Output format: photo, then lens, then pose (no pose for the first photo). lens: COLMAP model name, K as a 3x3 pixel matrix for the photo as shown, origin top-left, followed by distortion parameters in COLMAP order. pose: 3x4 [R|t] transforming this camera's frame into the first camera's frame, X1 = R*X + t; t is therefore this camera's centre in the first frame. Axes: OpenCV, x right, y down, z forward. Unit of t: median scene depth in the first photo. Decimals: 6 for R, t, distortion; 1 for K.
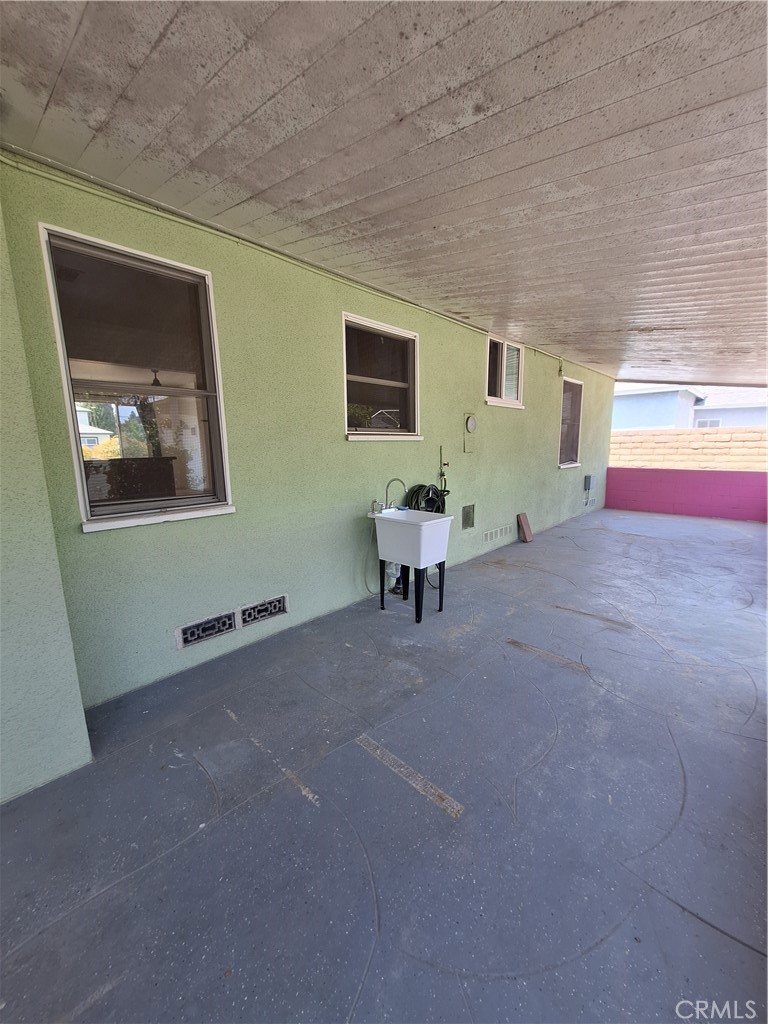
lens RADIAL K [[408.4, 0, 385.0], [0, 408.4, 512.9], [0, 0, 1]] dist [-0.005756, 0.002438]
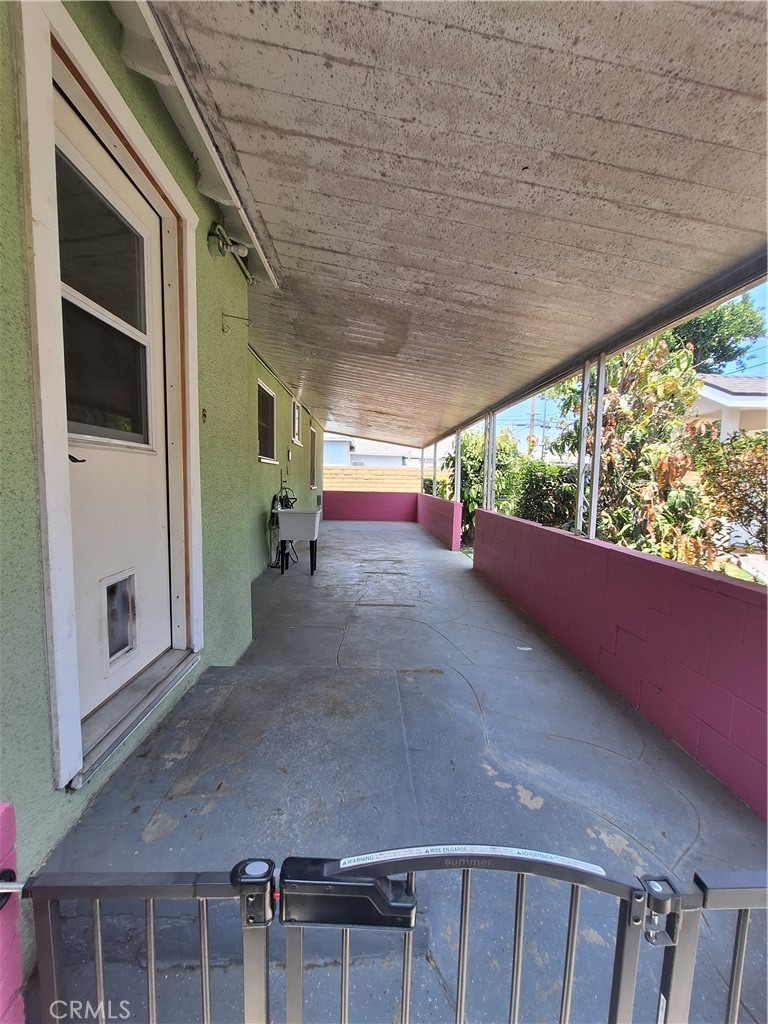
lens RADIAL K [[408.4, 0, 380.8], [0, 408.4, 515.8], [0, 0, 1]] dist [-0.005756, 0.002438]
pose [[0.700316, -0.035121, 0.712968, -0.742002], [0.085457, 0.995731, -0.034891, 0.096772], [-0.708699, 0.085363, 0.700328, -0.295288]]
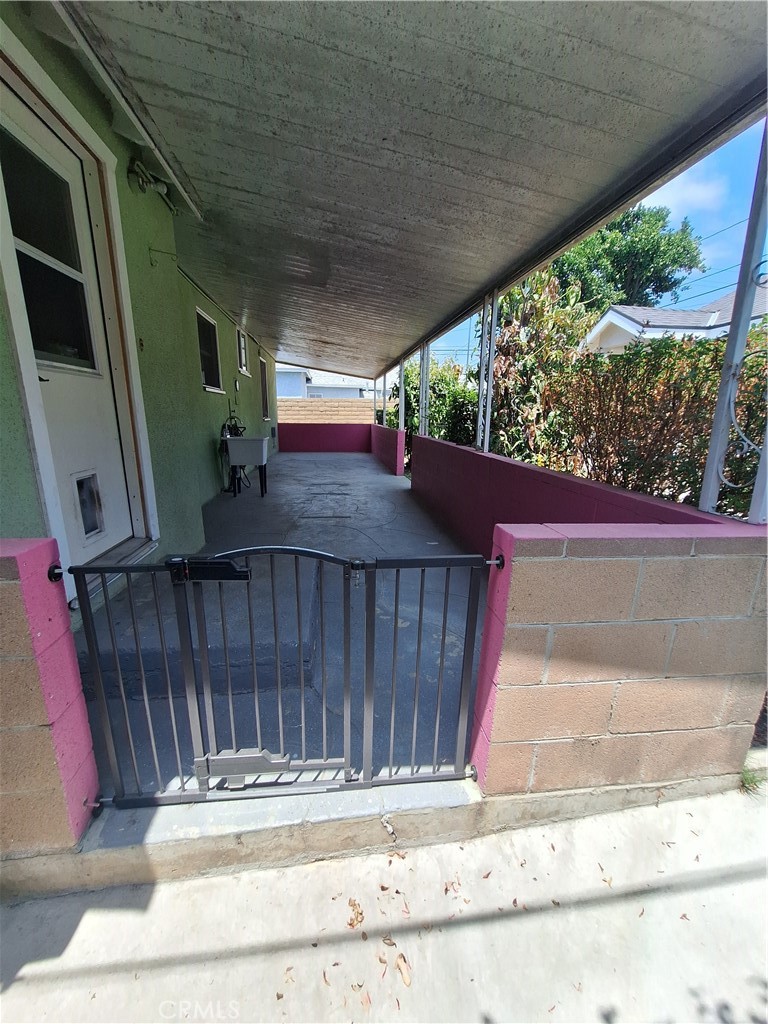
lens RADIAL K [[408.4, 0, 381.9], [0, 408.4, 515.1], [0, 0, 1]] dist [-0.005756, 0.002438]
pose [[0.636625, -0.163584, 0.753624, -0.801758], [0.104567, 0.986528, 0.125807, 0.148951], [-0.764051, -0.001287, 0.645154, -0.466115]]
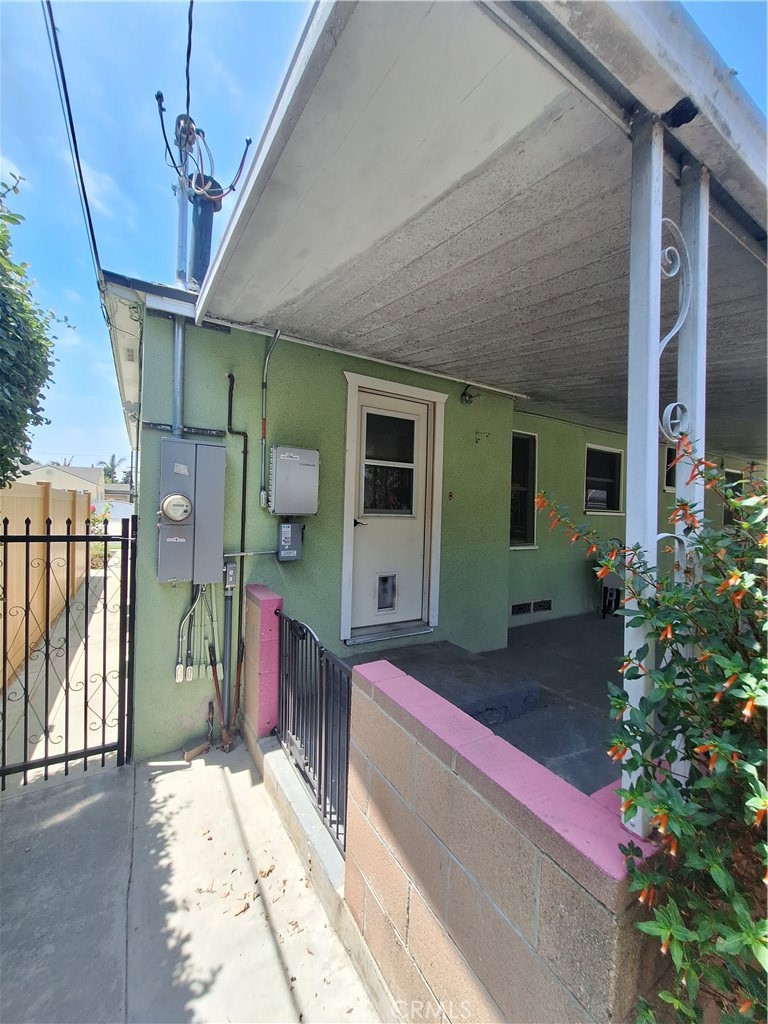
lens RADIAL K [[408.4, 0, 382.3], [0, 408.4, 514.1], [0, 0, 1]] dist [-0.005756, 0.002438]
pose [[0.960973, 0.043720, -0.273166, -0.387383], [-0.085077, 0.986284, -0.141440, 0.119794], [0.263236, 0.159160, 0.951512, -0.744265]]
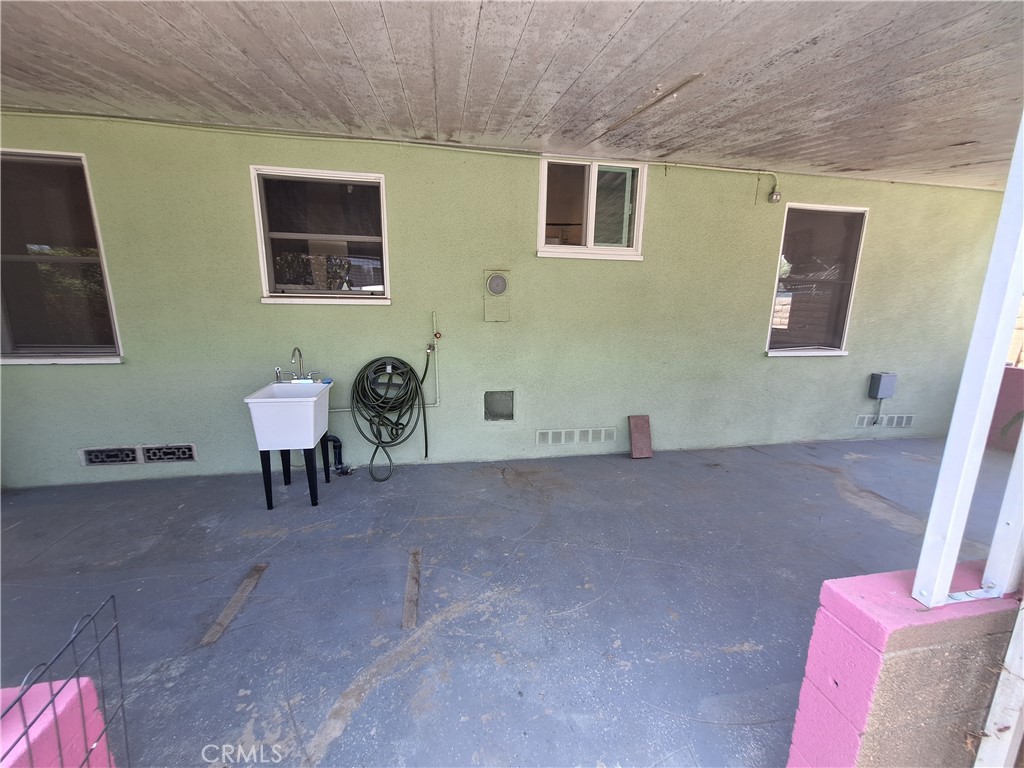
lens RADIAL K [[408.4, 0, 509.7], [0, 408.4, 387.2], [0, 0, 1]] dist [-0.005756, 0.002438]
pose [[0.807794, 0.145287, -0.571279, 0.831577], [-0.122412, 0.989368, 0.078523, -0.111498], [0.576614, 0.006501, 0.816991, 0.484676]]
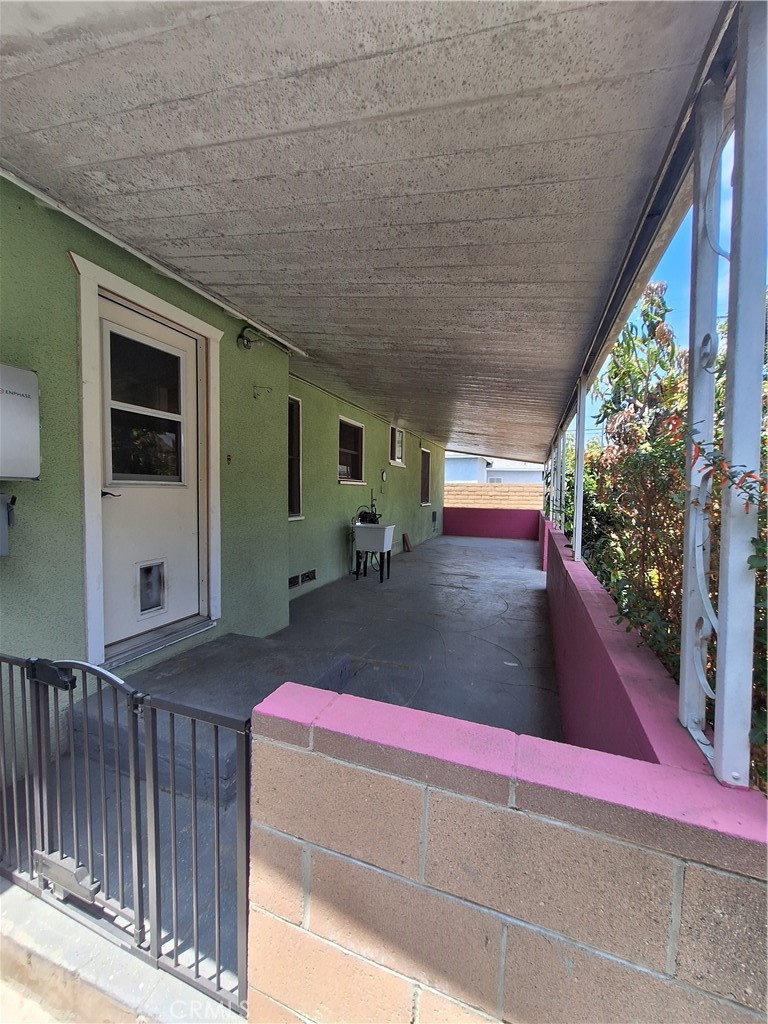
lens RADIAL K [[408.4, 0, 382.6], [0, 408.4, 513.9], [0, 0, 1]] dist [-0.005756, 0.002438]
pose [[0.920253, 0.004681, 0.391295, -0.541959], [0.037936, 0.994152, -0.101111, 0.124726], [-0.389480, 0.107892, 0.914694, -0.614225]]
